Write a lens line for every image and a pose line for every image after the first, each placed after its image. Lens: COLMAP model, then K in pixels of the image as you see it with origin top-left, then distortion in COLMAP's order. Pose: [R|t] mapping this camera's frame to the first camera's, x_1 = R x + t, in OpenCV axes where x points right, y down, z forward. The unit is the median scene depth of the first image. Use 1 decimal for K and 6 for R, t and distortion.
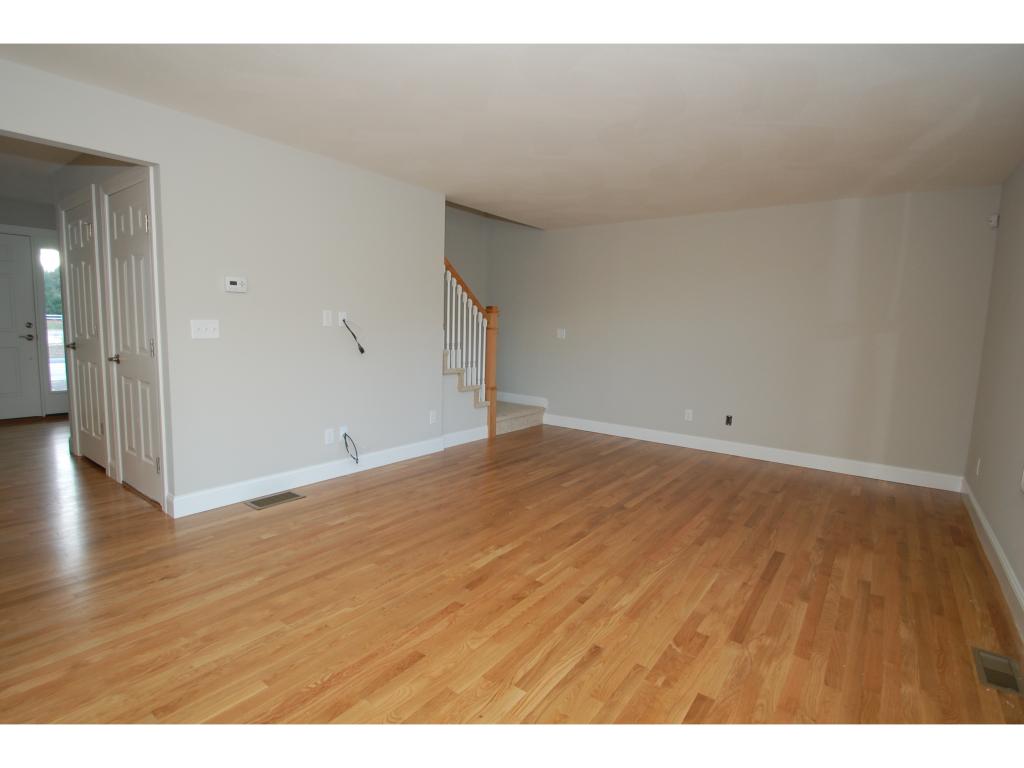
lens RADIAL K [[510.8, 0, 507.3], [0, 510.8, 382.8], [0, 0, 1]] dist [-0.002190, -0.000657]
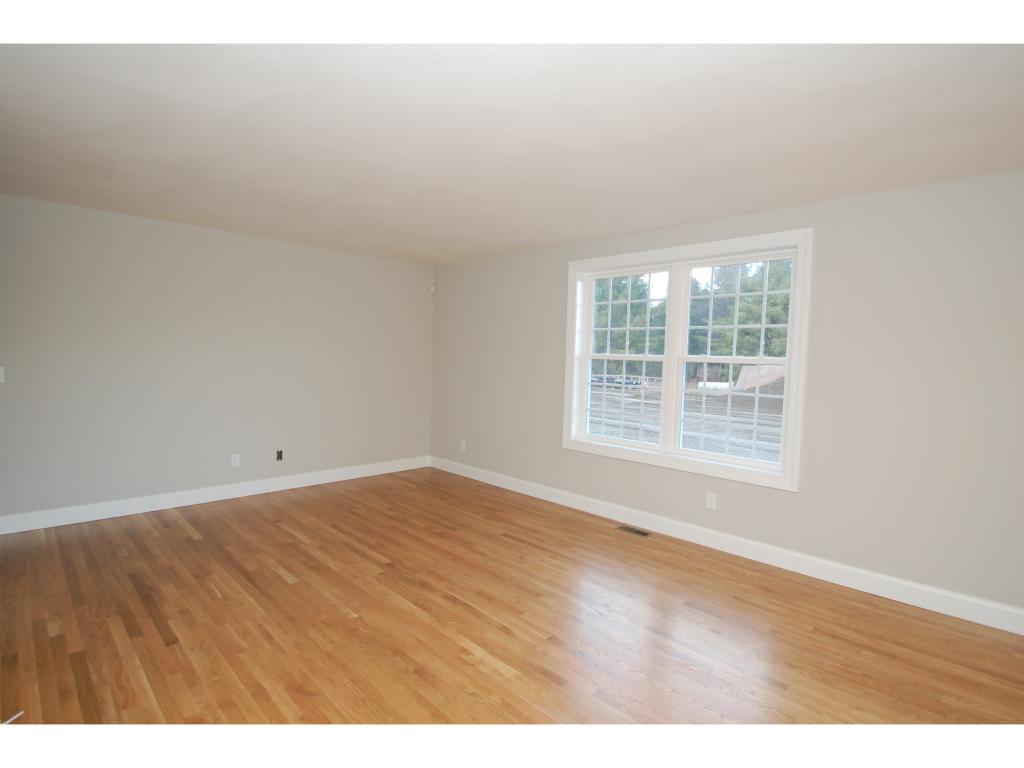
lens RADIAL K [[510.8, 0, 507.3], [0, 510.8, 382.8], [0, 0, 1]] dist [-0.002190, -0.000657]
pose [[0.145683, -0.075214, 0.986468, -0.611561], [0.088734, 0.994081, 0.062690, -0.115609], [-0.985344, 0.078401, 0.151495, 0.619003]]
